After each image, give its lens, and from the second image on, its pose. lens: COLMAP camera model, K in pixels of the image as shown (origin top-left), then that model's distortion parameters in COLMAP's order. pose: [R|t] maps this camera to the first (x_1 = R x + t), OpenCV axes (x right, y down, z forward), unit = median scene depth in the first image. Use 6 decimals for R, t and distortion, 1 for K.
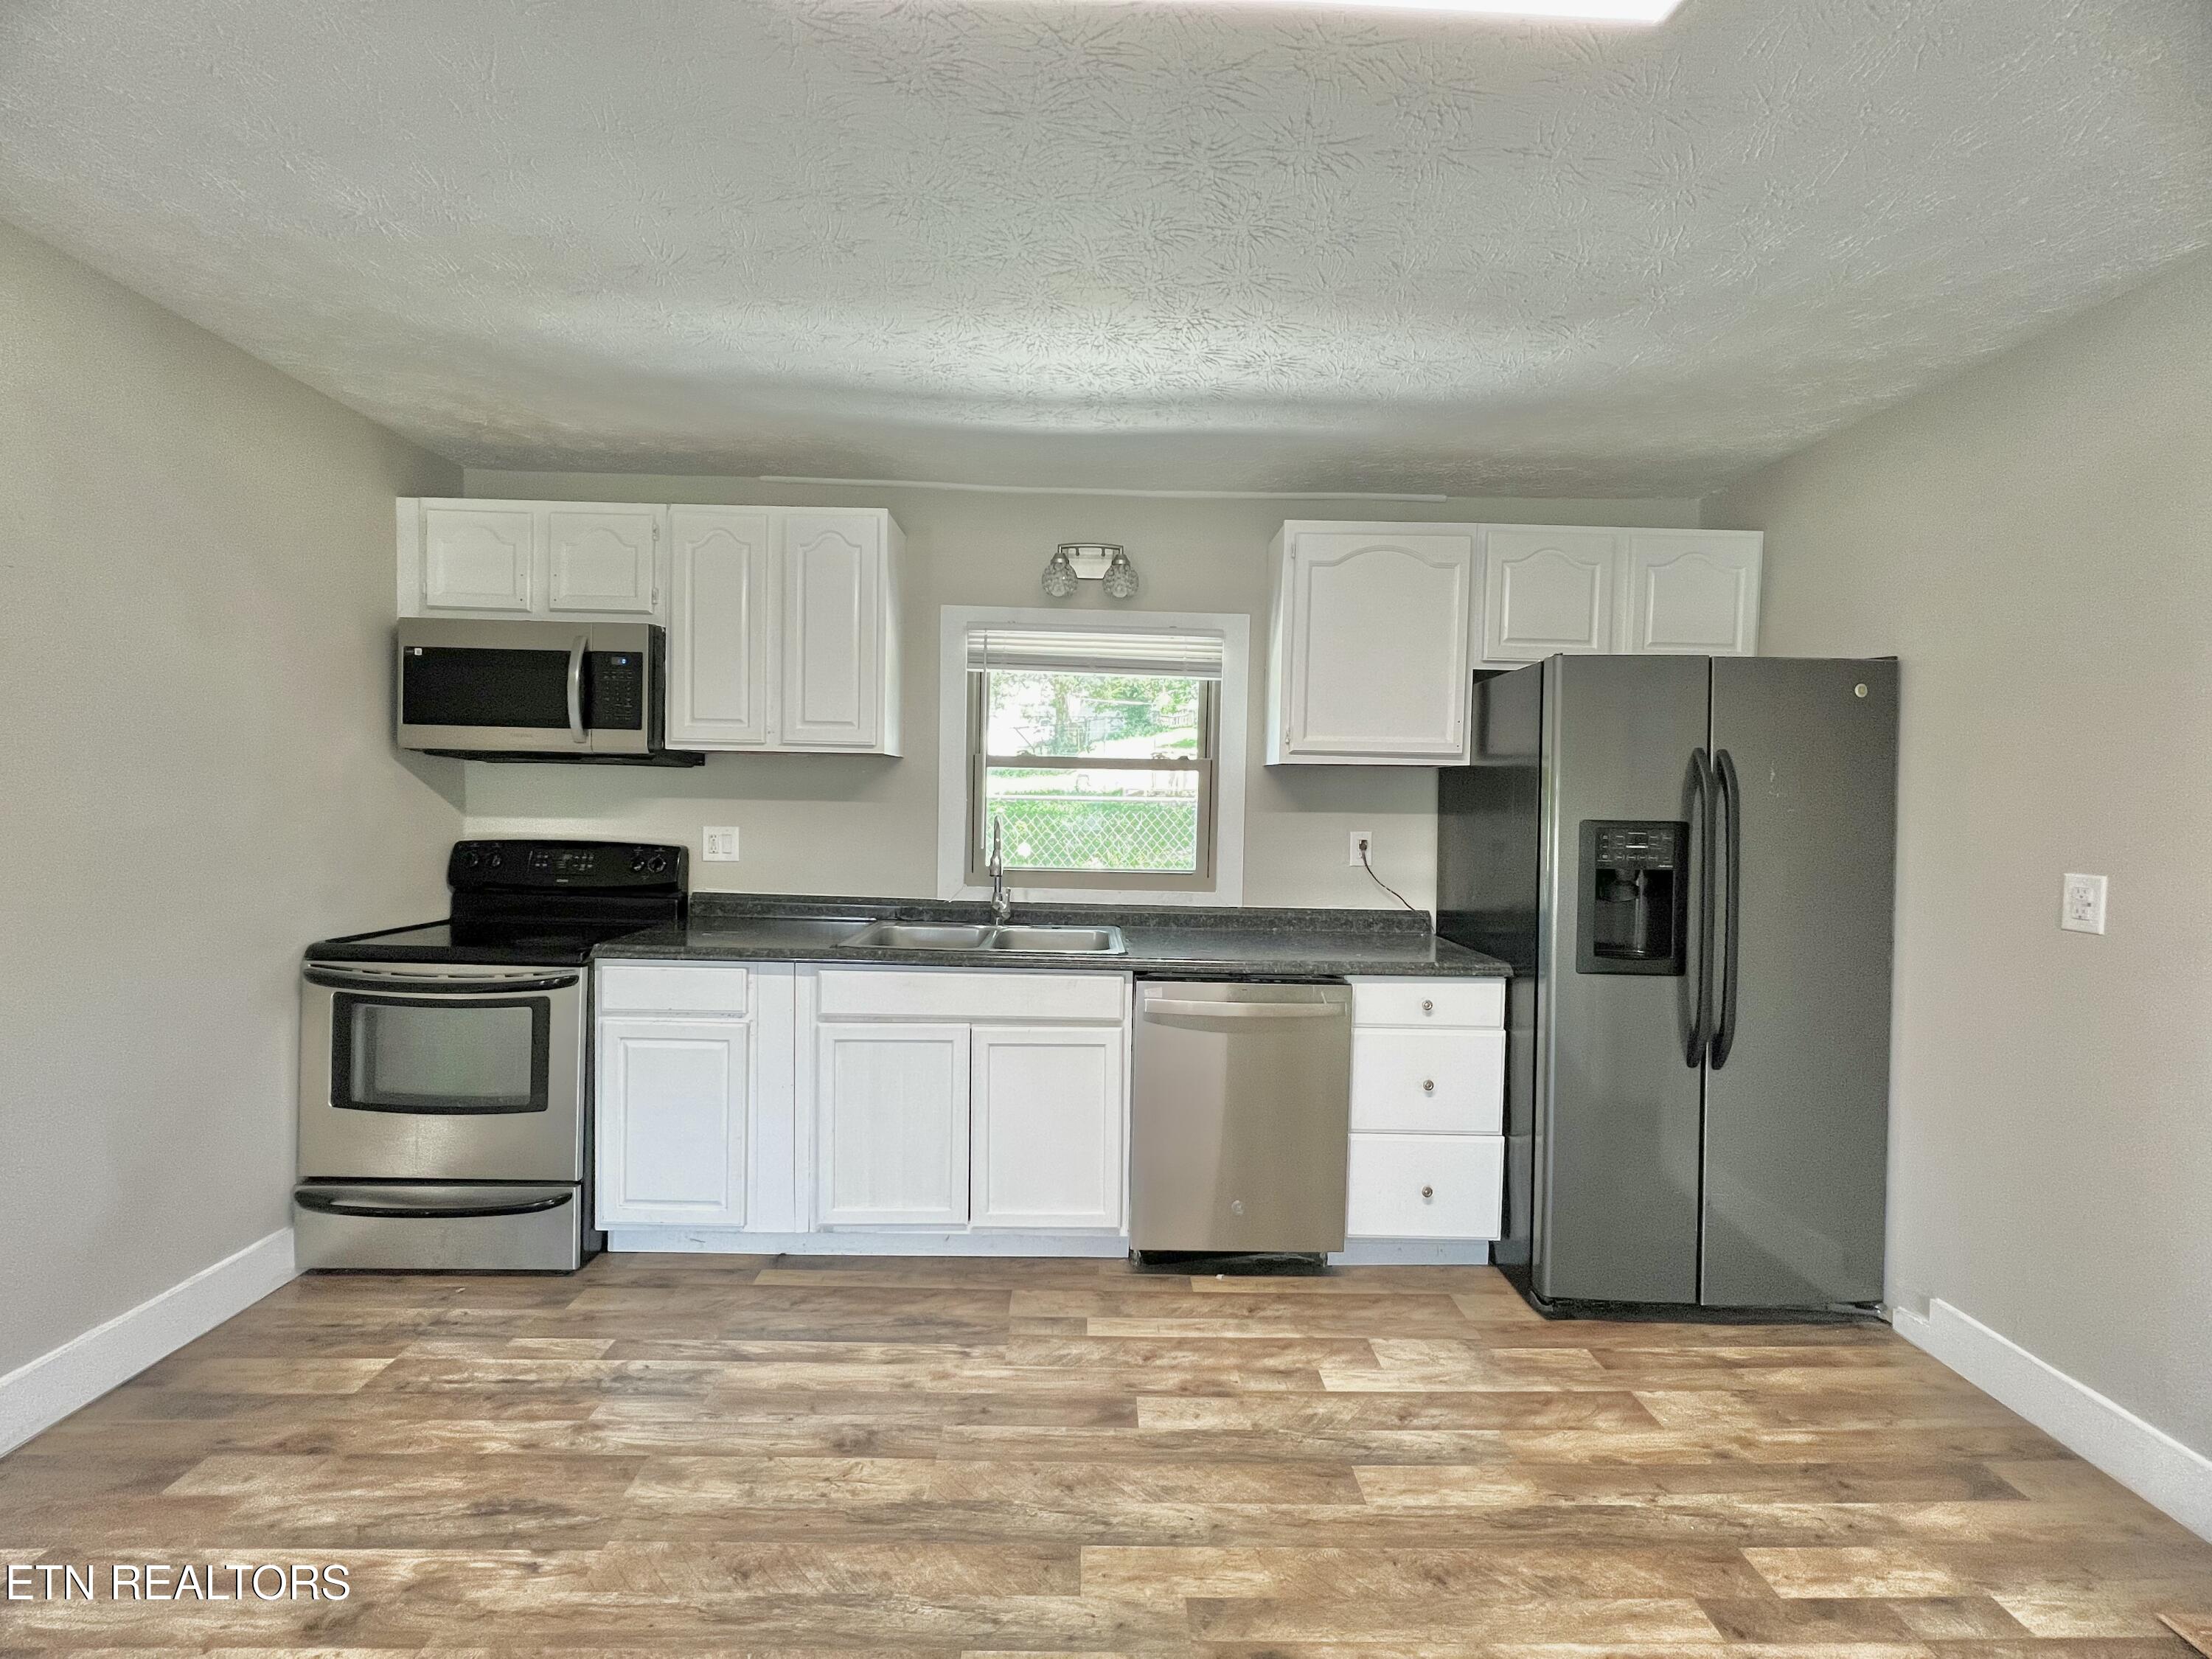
lens RADIAL K [[885.2, 0, 1104.9], [0, 885.2, 826.4], [0, 0, 1]] dist [-0.000850, 0.000171]
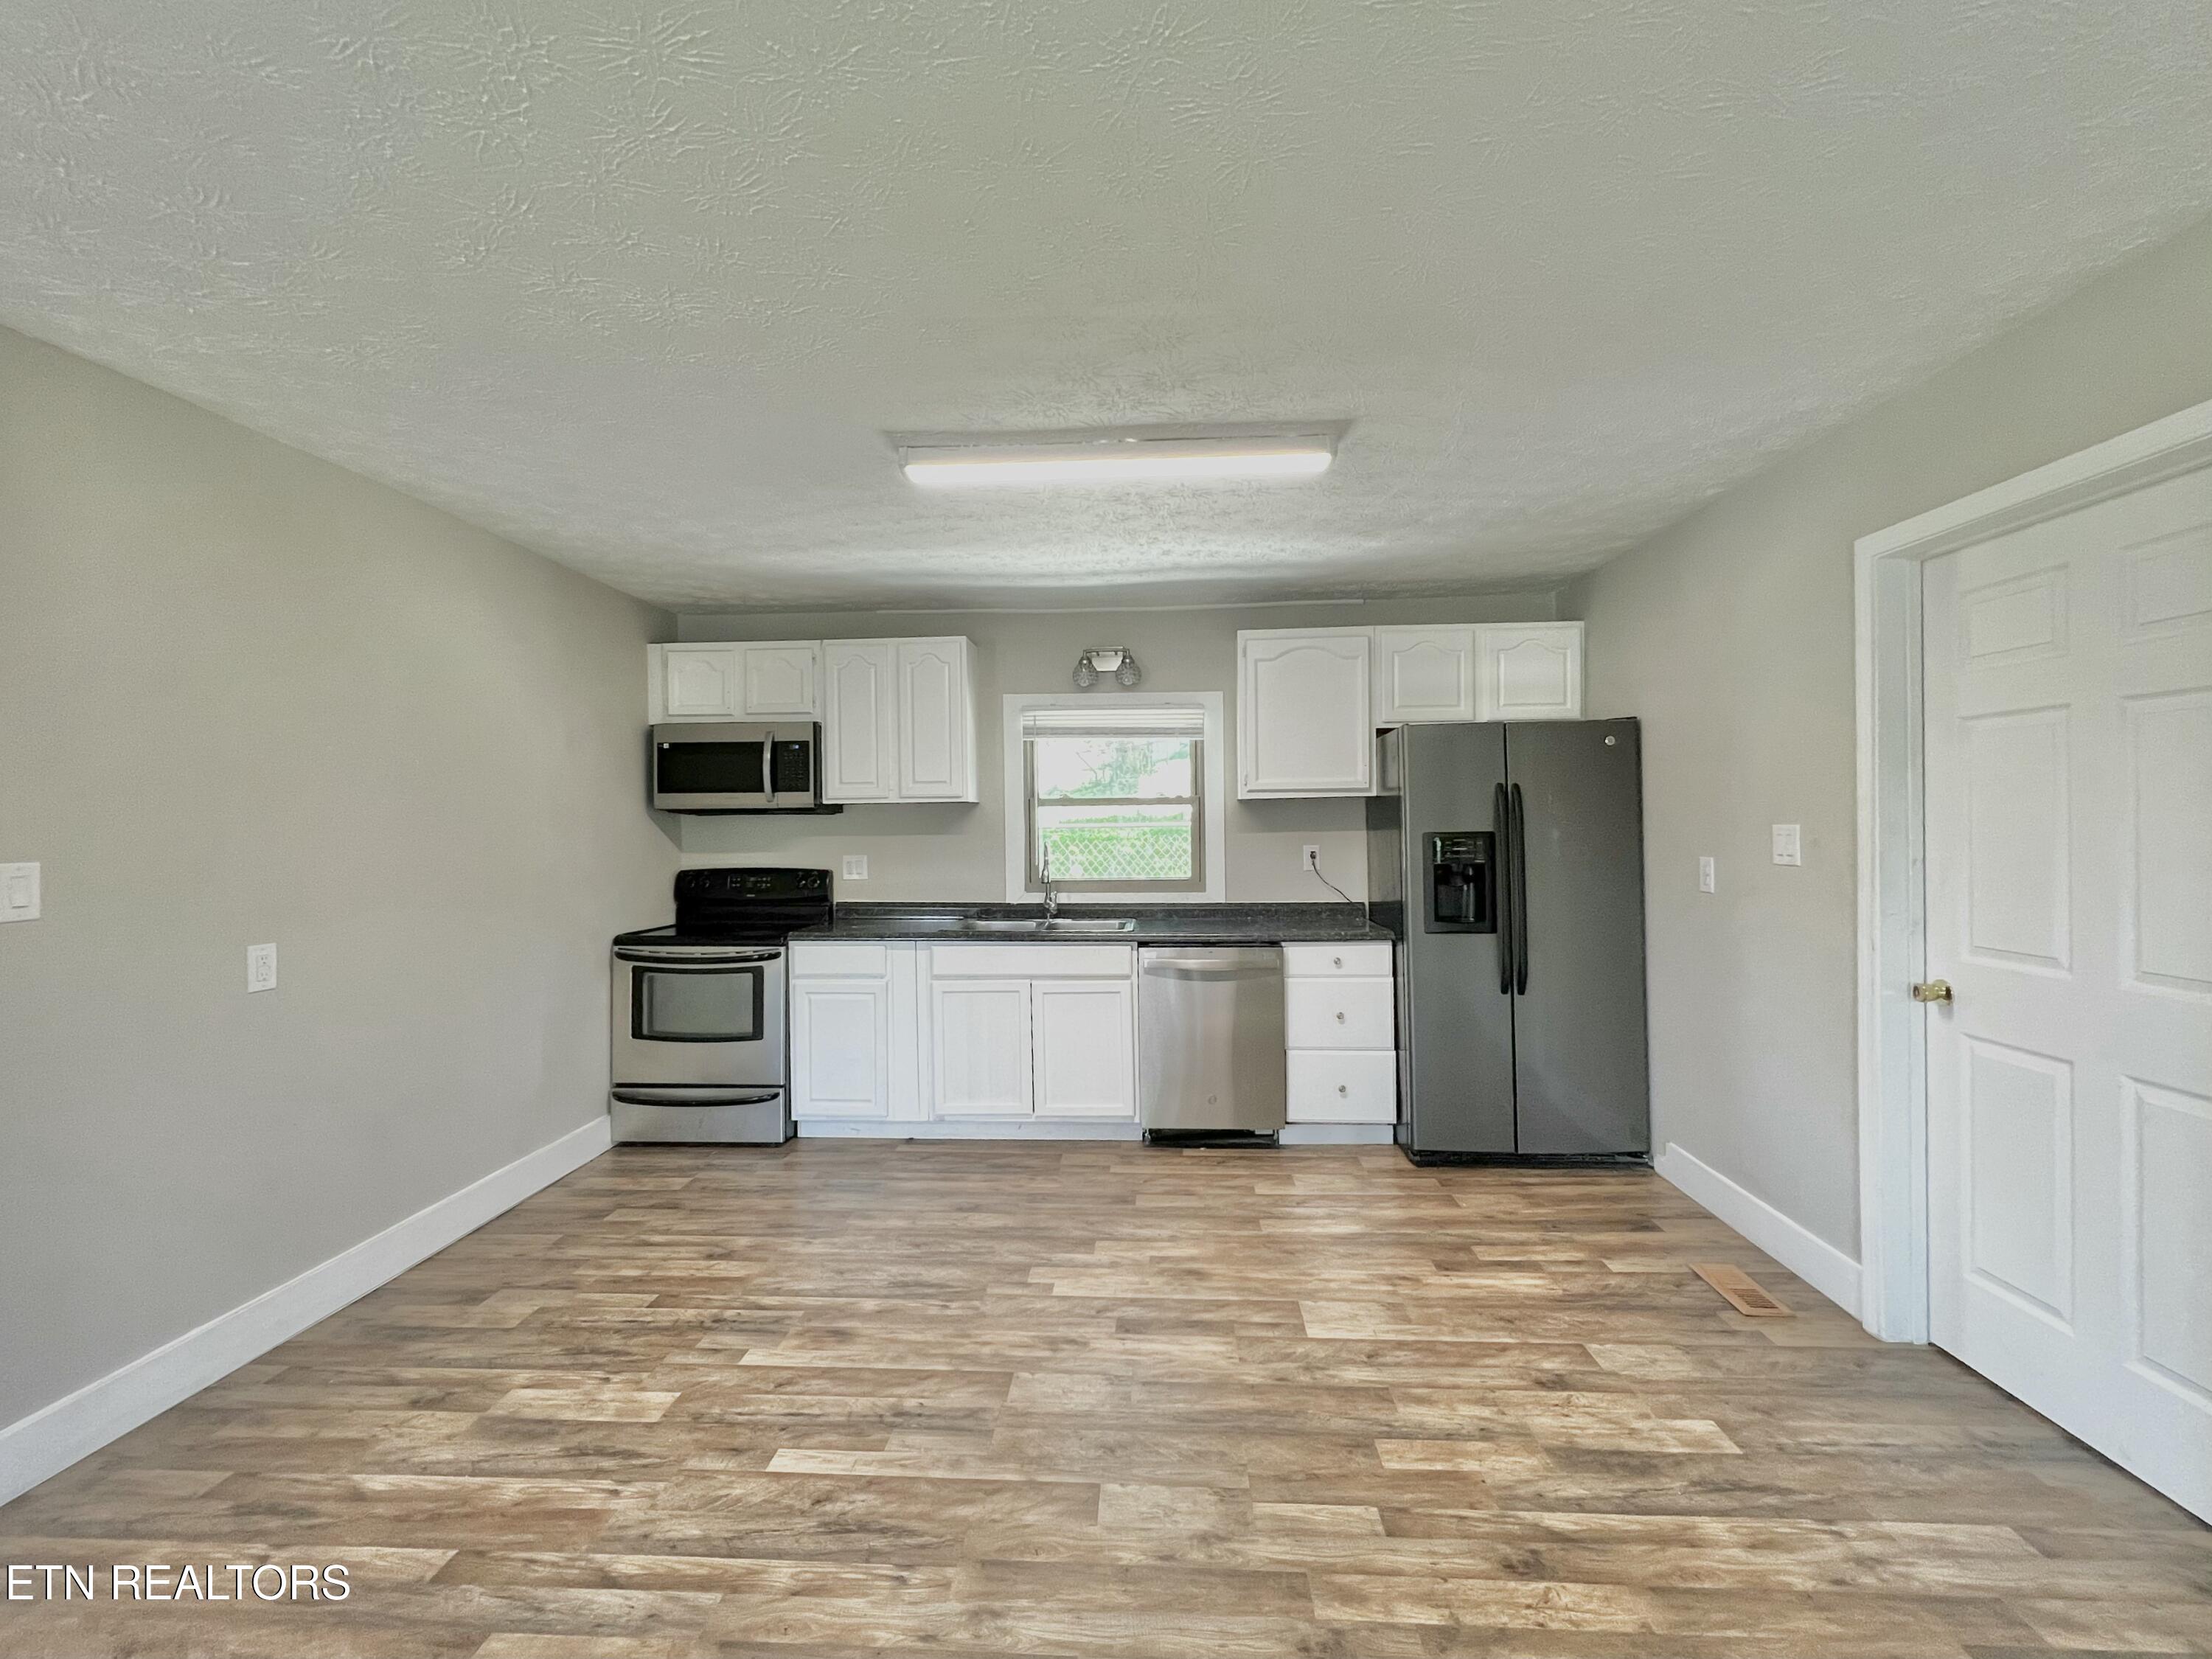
lens RADIAL K [[973.8, 0, 1105.5], [0, 973.8, 826.1], [0, 0, 1]] dist [-0.001838, 0.000582]
pose [[0.996501, -0.031717, -0.077332, 0.114745], [0.029568, 0.999148, -0.028777, 0.012881], [0.078178, 0.026390, 0.996590, -0.667856]]
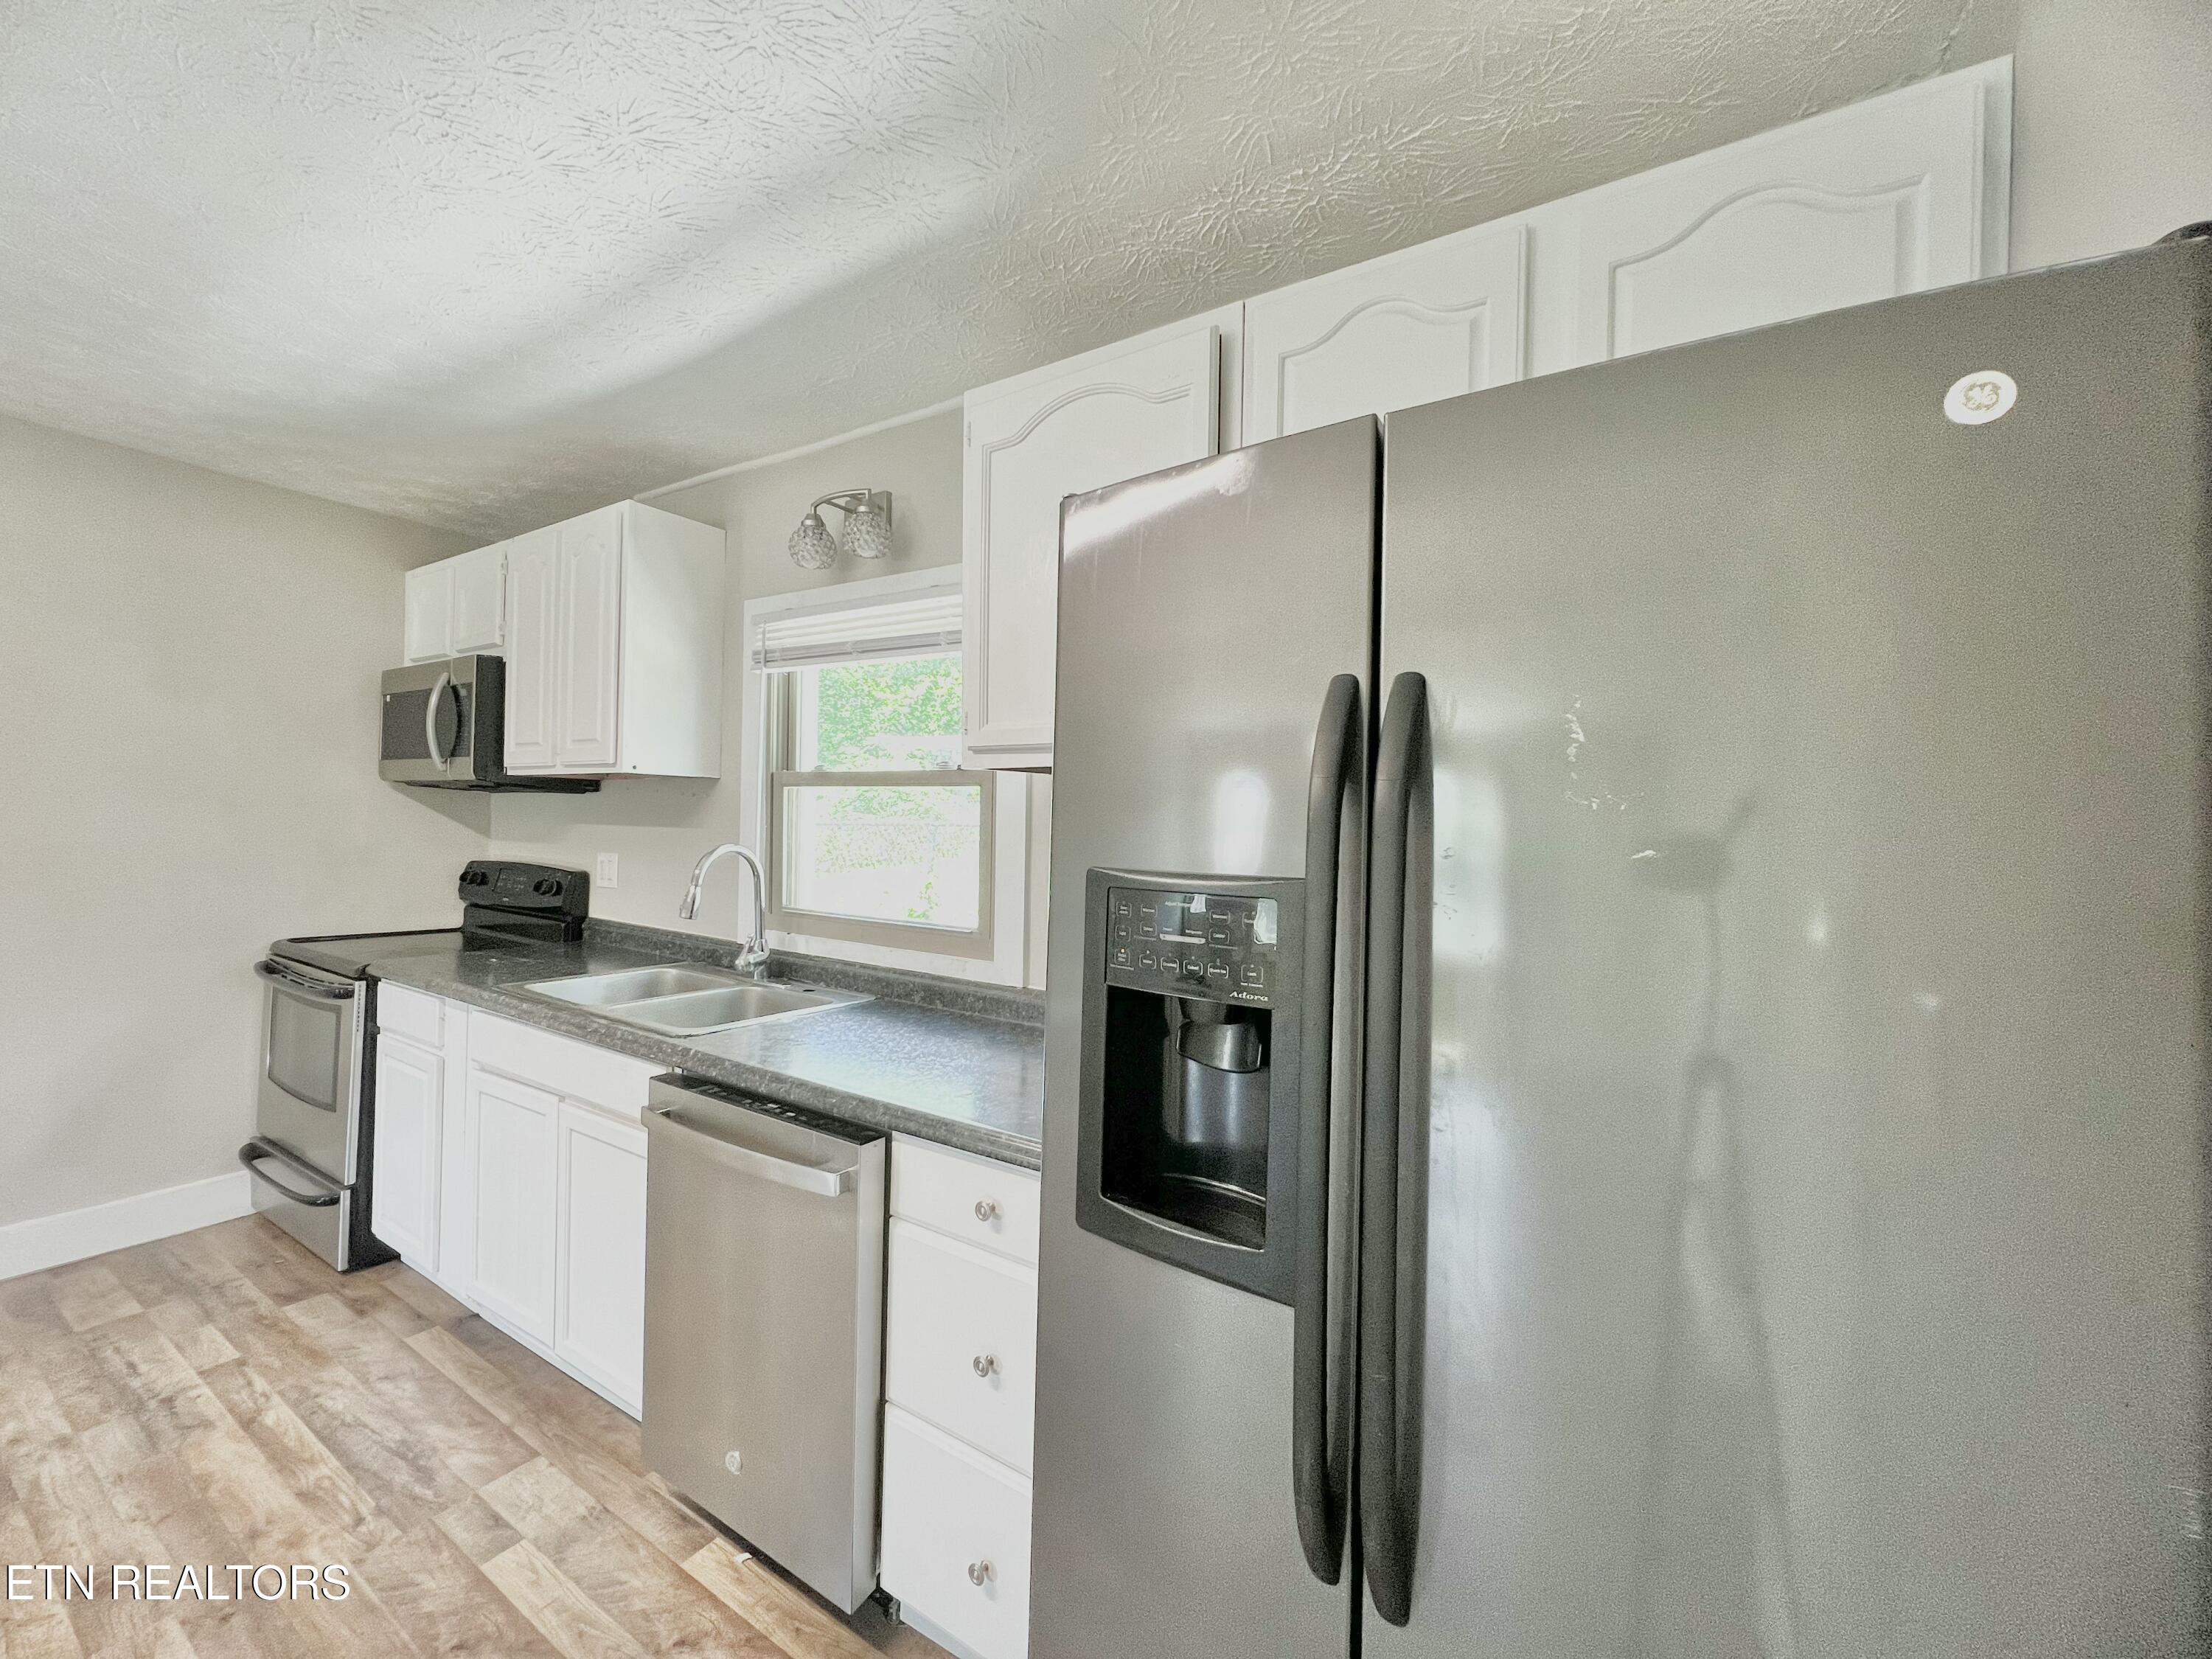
lens RADIAL K [[885.2, 0, 1104.9], [0, 885.2, 826.4], [0, 0, 1]] dist [-0.000850, 0.000171]
pose [[0.833179, 0.001616, -0.553001, 0.733994], [-0.023958, 0.999162, -0.033176, -0.012320], [0.552484, 0.040891, 0.832520, 0.604911]]
